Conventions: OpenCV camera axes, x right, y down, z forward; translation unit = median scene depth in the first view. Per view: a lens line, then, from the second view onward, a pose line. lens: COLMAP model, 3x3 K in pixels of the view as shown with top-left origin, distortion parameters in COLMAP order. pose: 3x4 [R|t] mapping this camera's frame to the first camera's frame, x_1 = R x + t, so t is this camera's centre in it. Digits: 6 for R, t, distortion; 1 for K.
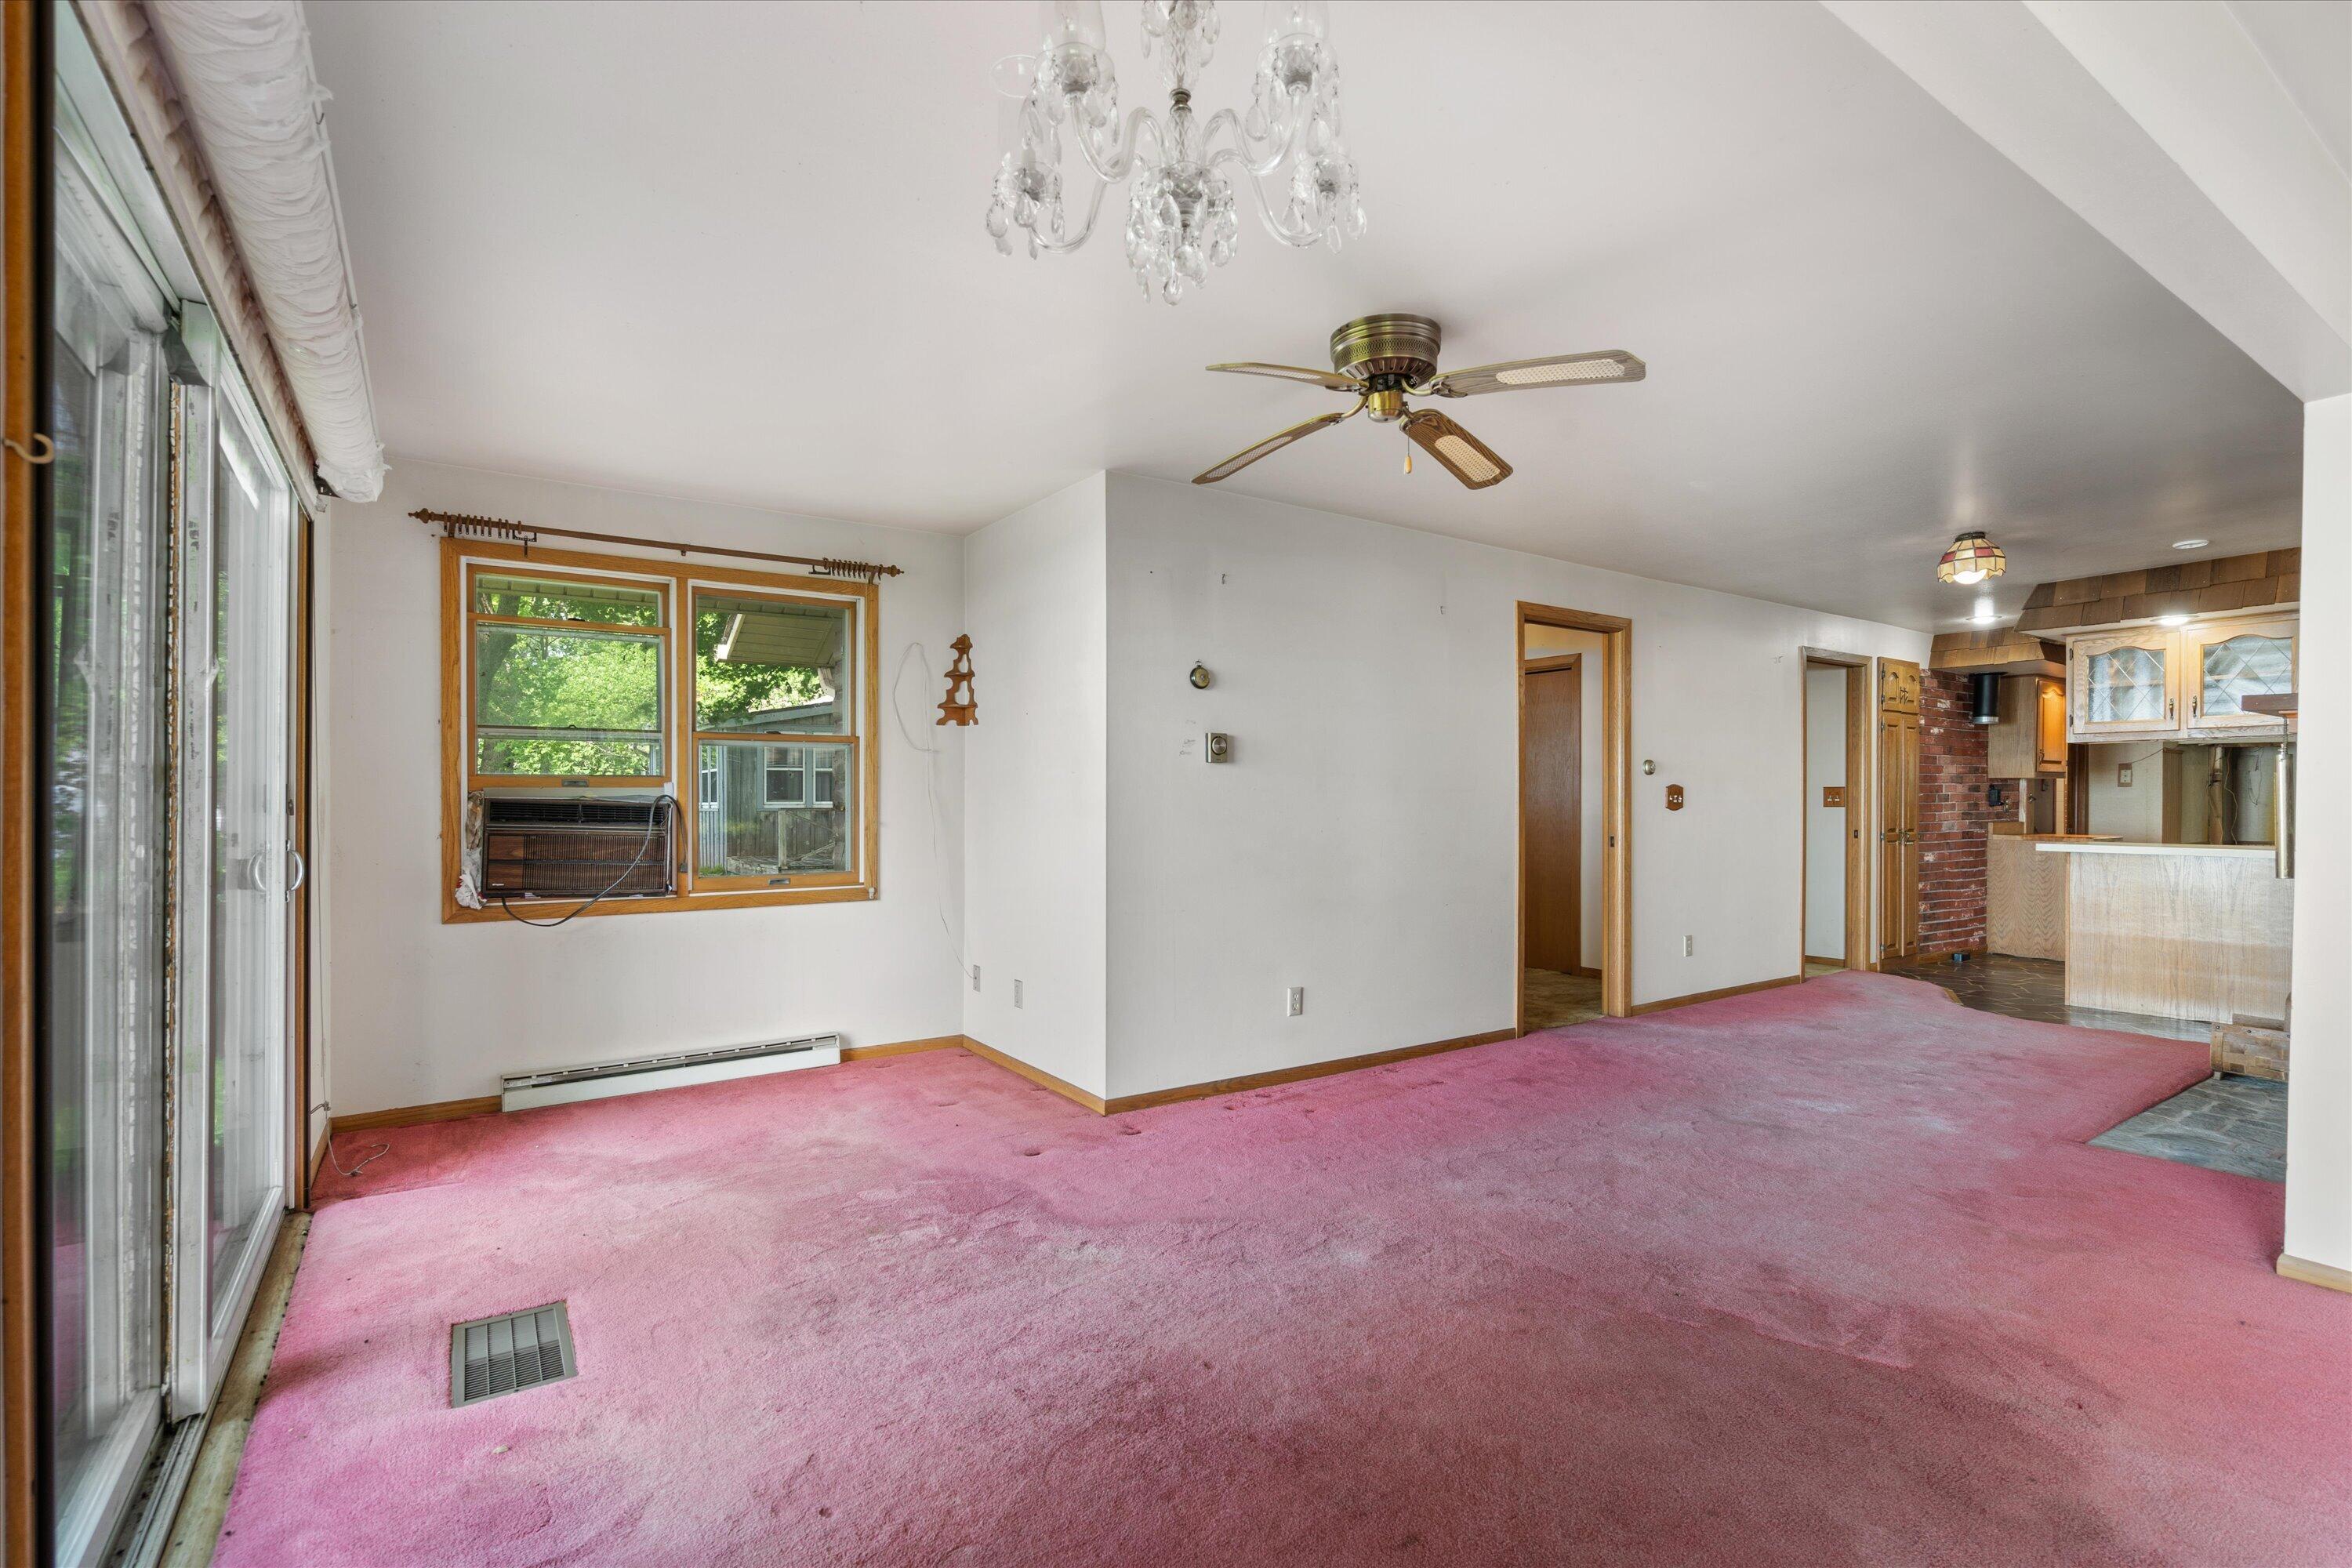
lens RADIAL K [[1069.7, 0, 1178.1], [0, 1069.7, 800.5], [0, 0, 1]] dist [-0.001791, -0.000022]
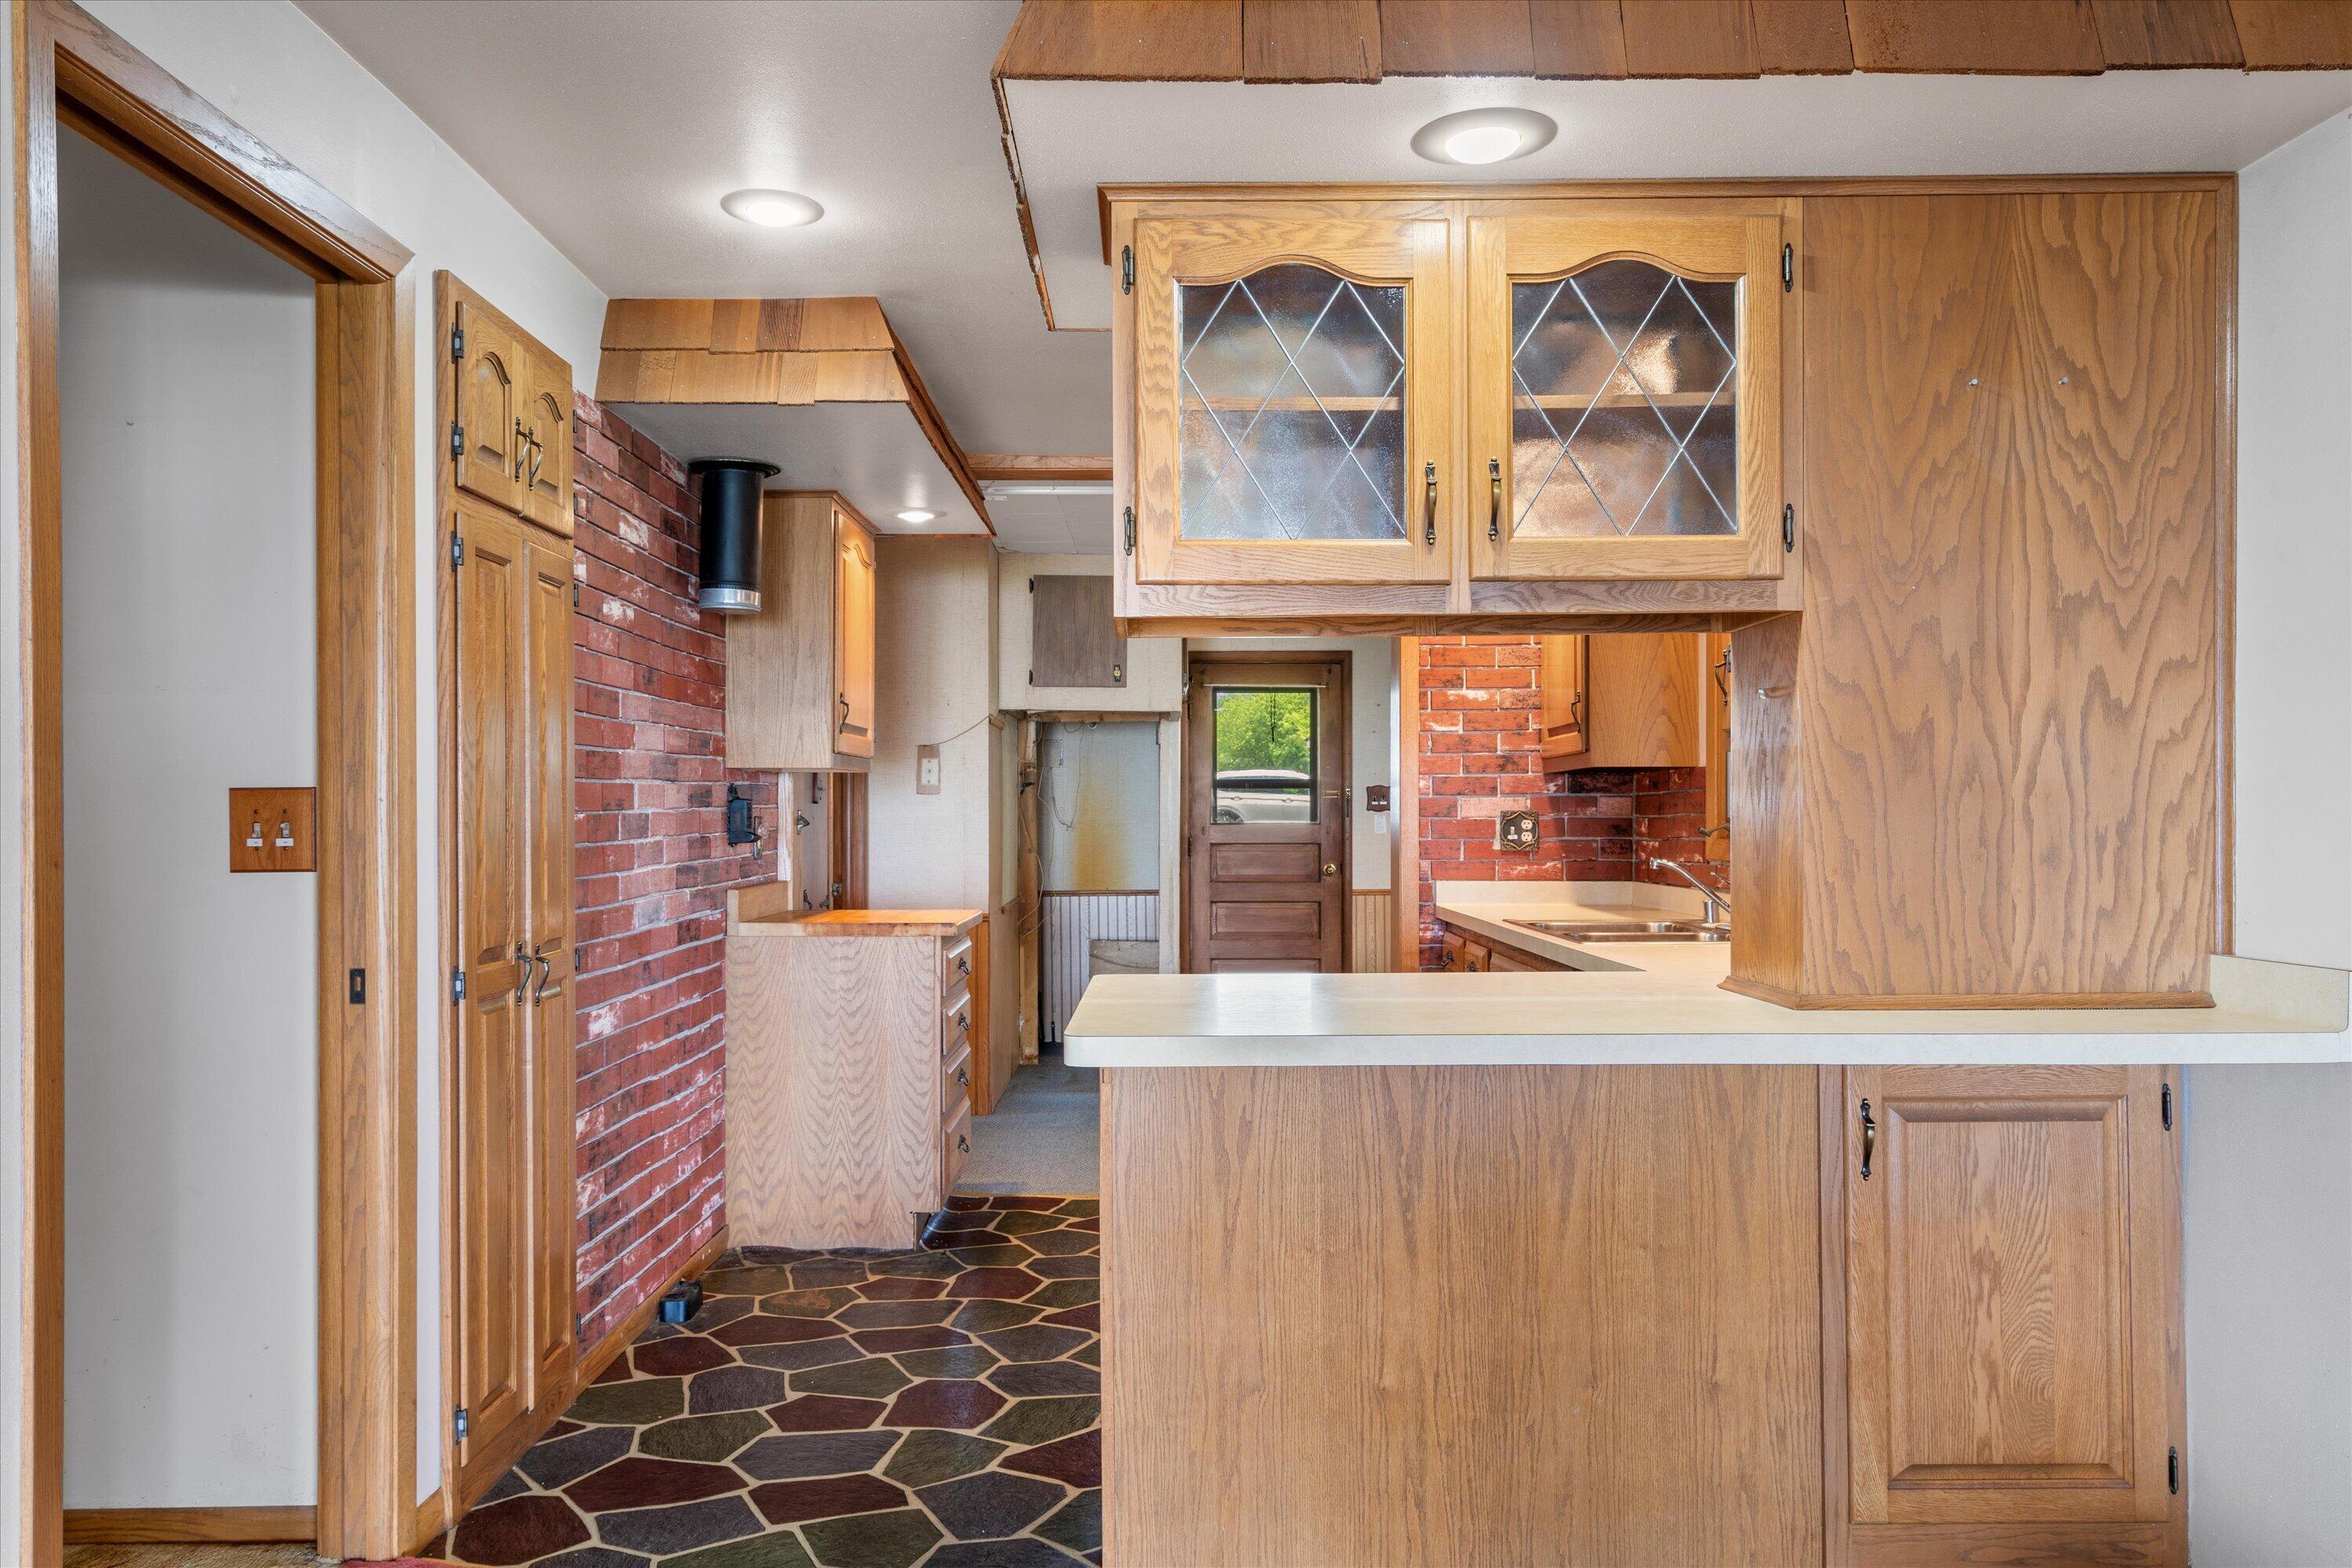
lens RADIAL K [[1726.2, 0, 1171.1], [0, 1726.2, 821.2], [0, 0, 1]] dist [0.034496, 0.001090]
pose [[0.567084, -0.008420, 0.823617, 0.377449], [0.006183, 0.999963, 0.005966, -0.005841], [-0.823637, 0.001709, 0.567115, 0.569972]]
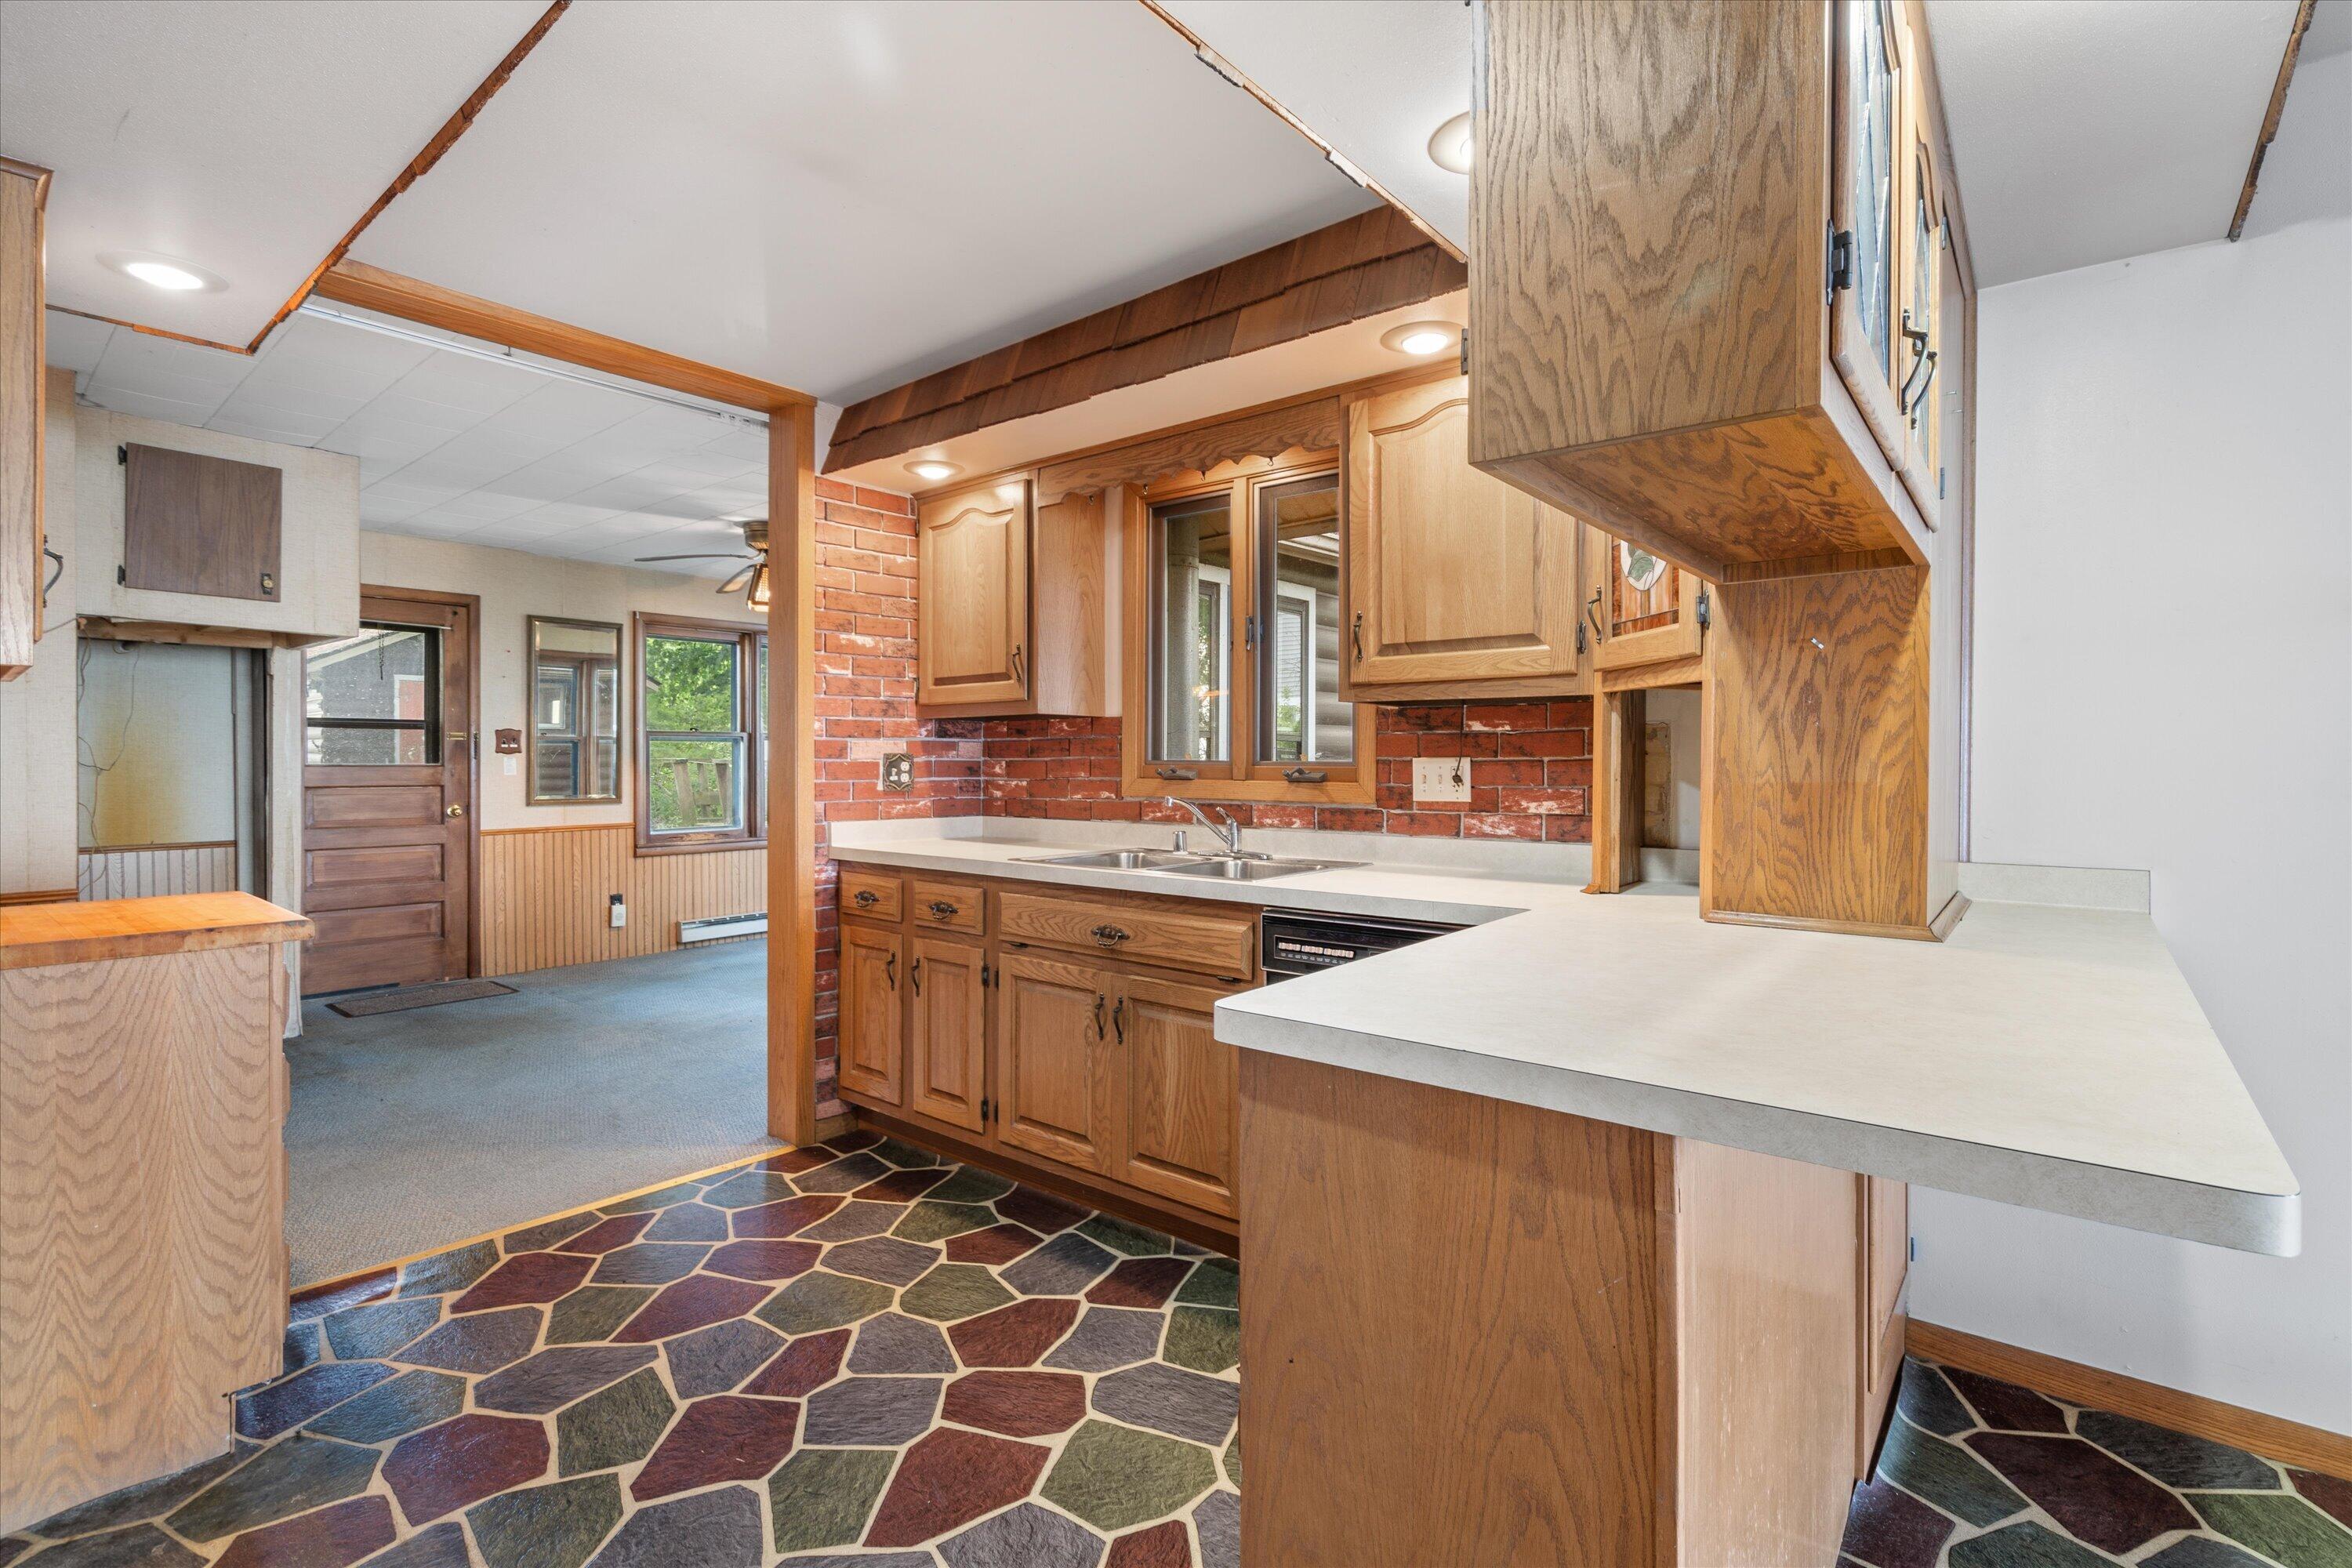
lens RADIAL K [[1092.5, 0, 1172.8], [0, 1092.5, 770.0], [0, 0, 1]] dist [0.000887, 0.000532]
pose [[-0.270752, -0.013823, 0.962550, 0.538660], [-0.001071, 0.999901, 0.014058, -0.004604], [-0.962648, 0.002775, -0.270740, 0.848955]]
